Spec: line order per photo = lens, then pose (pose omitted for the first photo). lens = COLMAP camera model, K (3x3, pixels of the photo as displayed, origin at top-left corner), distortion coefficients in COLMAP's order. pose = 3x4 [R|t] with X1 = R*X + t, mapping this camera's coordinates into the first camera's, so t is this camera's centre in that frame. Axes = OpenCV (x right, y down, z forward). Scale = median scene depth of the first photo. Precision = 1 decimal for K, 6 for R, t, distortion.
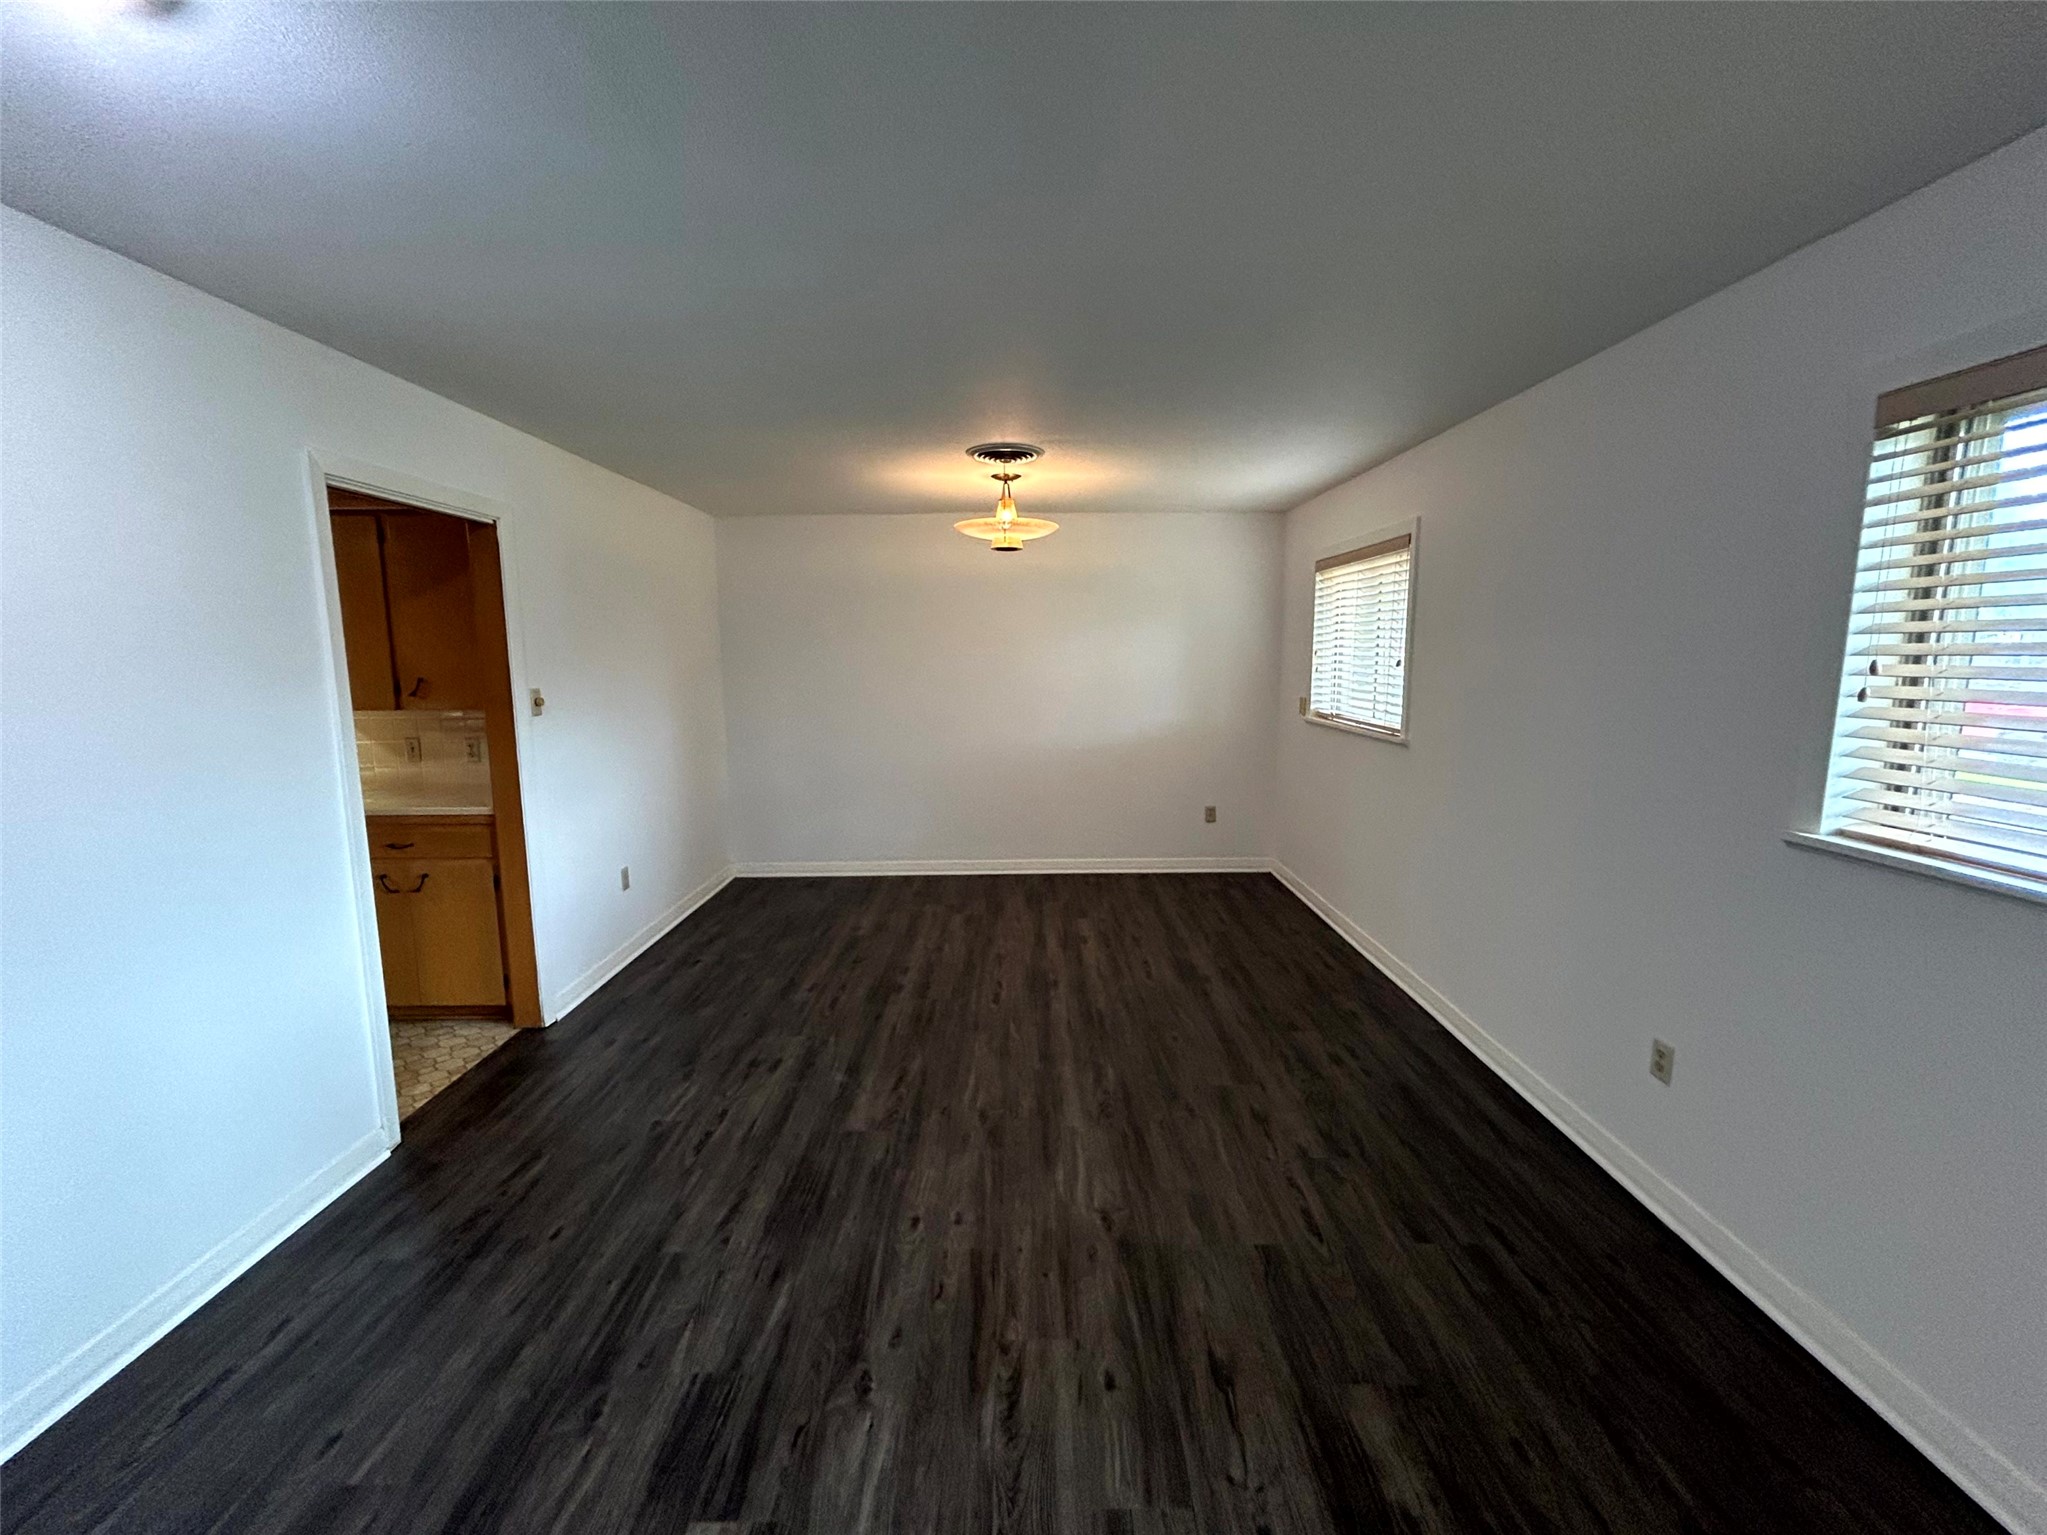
lens RADIAL K [[838.5, 0, 1021.8], [0, 838.5, 761.1], [0, 0, 1]] dist [-0.009103, 0.005654]
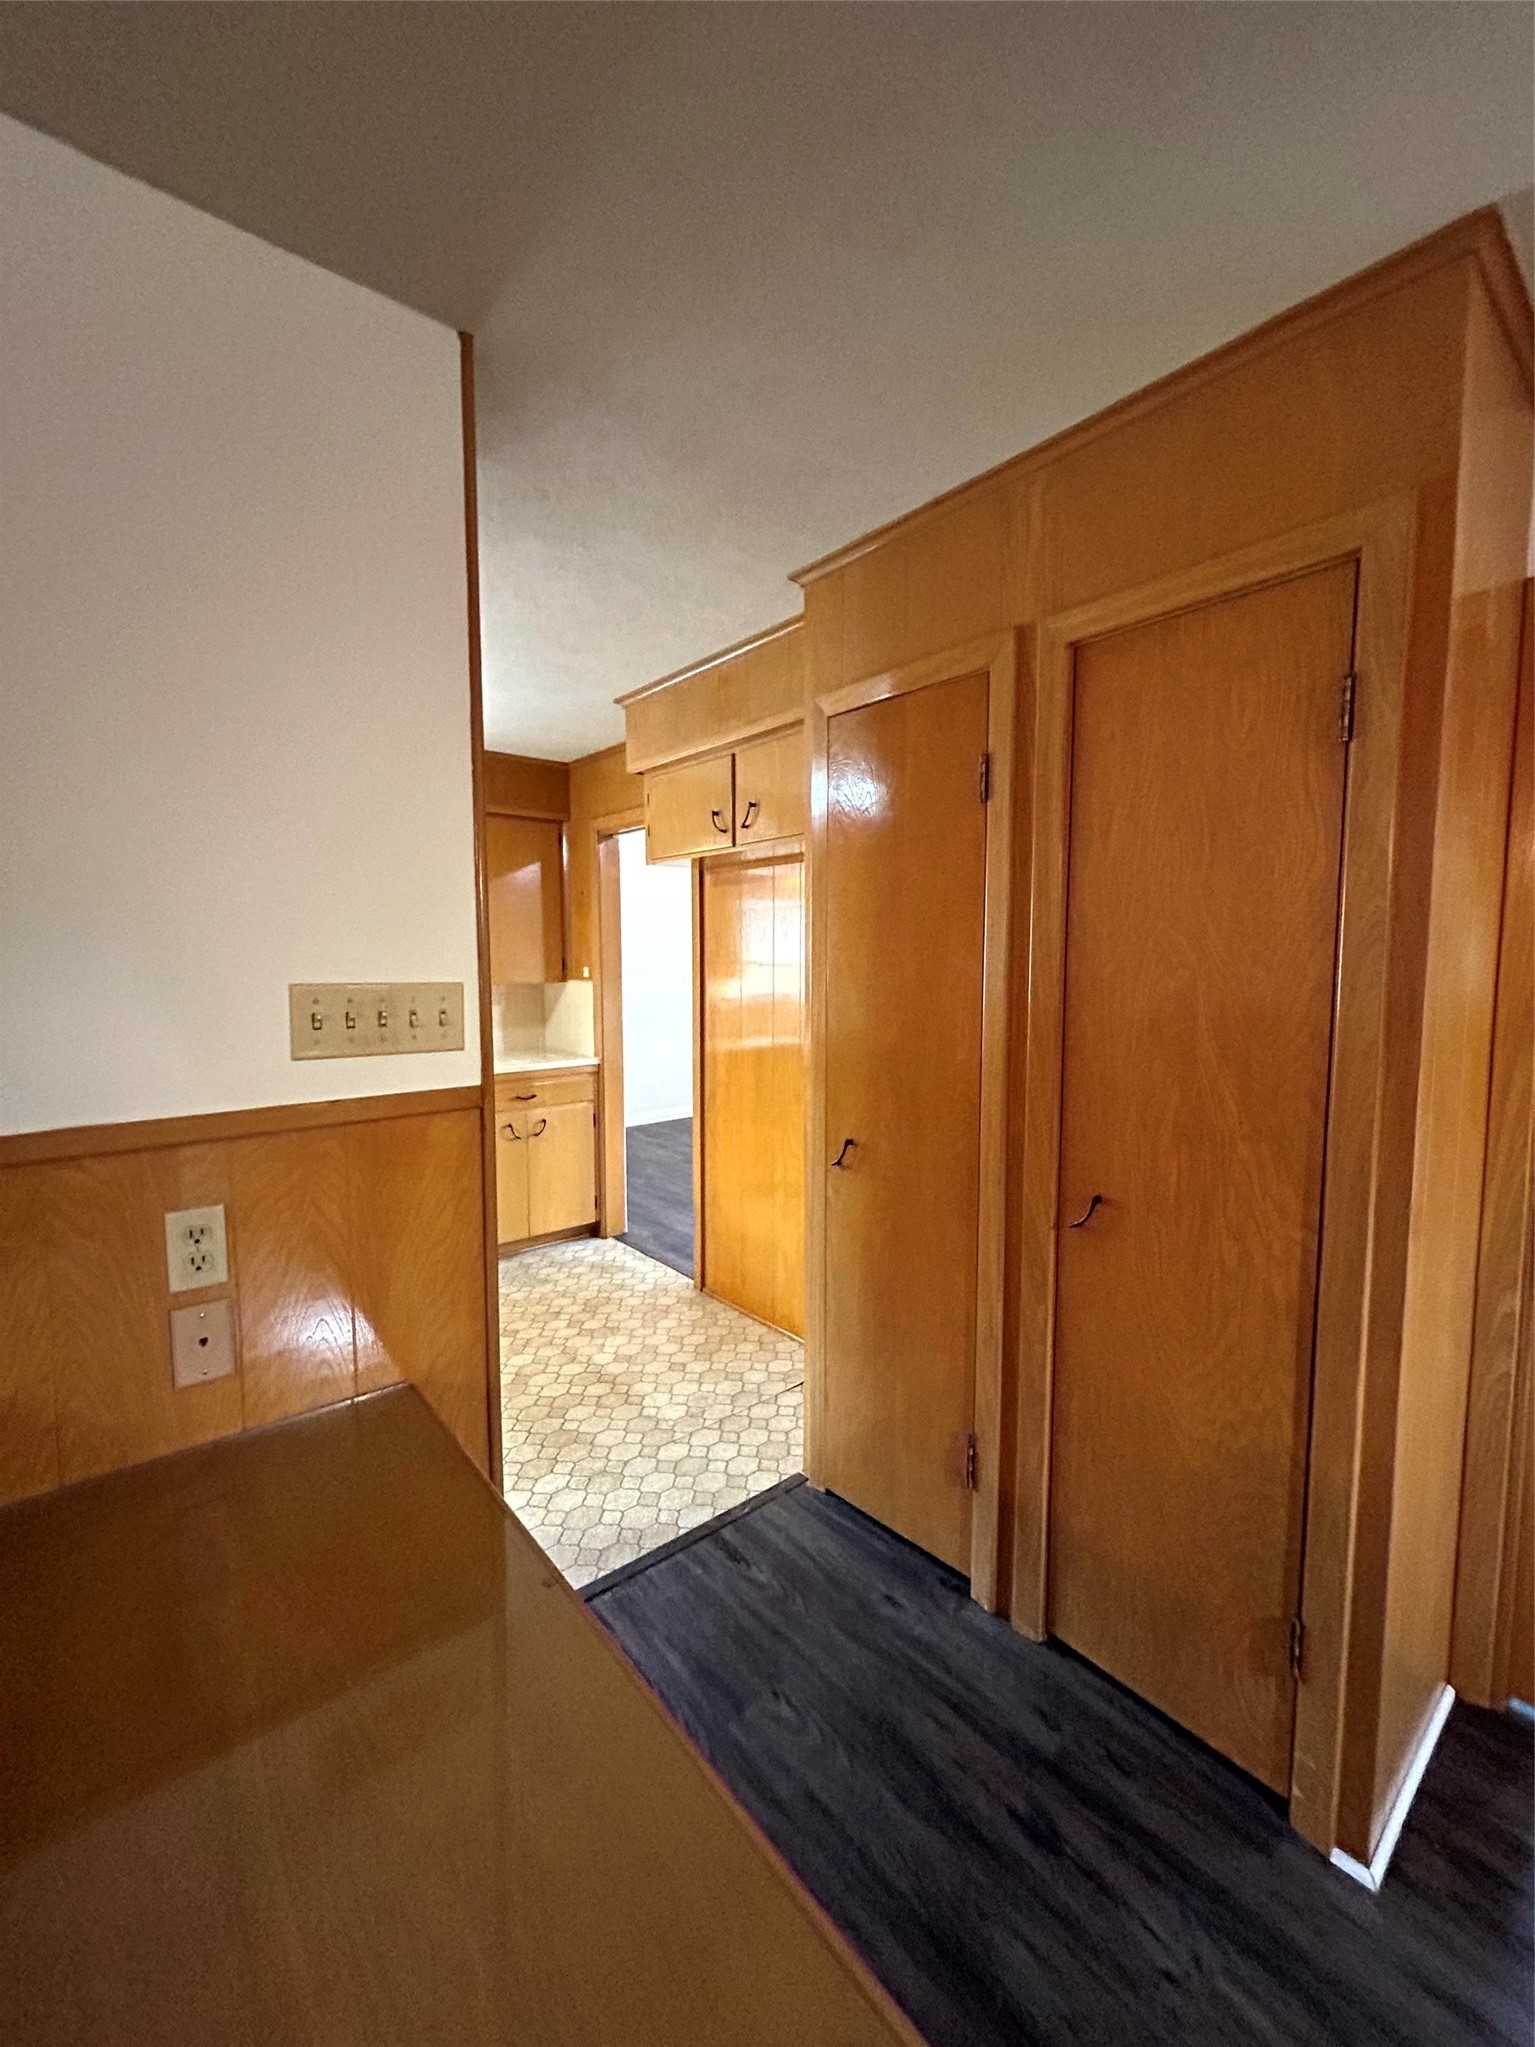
lens RADIAL K [[826.3, 0, 772.0], [0, 826.3, 1020.8], [0, 0, 1]] dist [-0.000323, -0.000428]
pose [[0.765572, -0.011566, 0.643246, -1.423029], [0.060132, 0.996748, -0.053645, 0.092513], [-0.640534, 0.079748, 0.763778, -0.131743]]
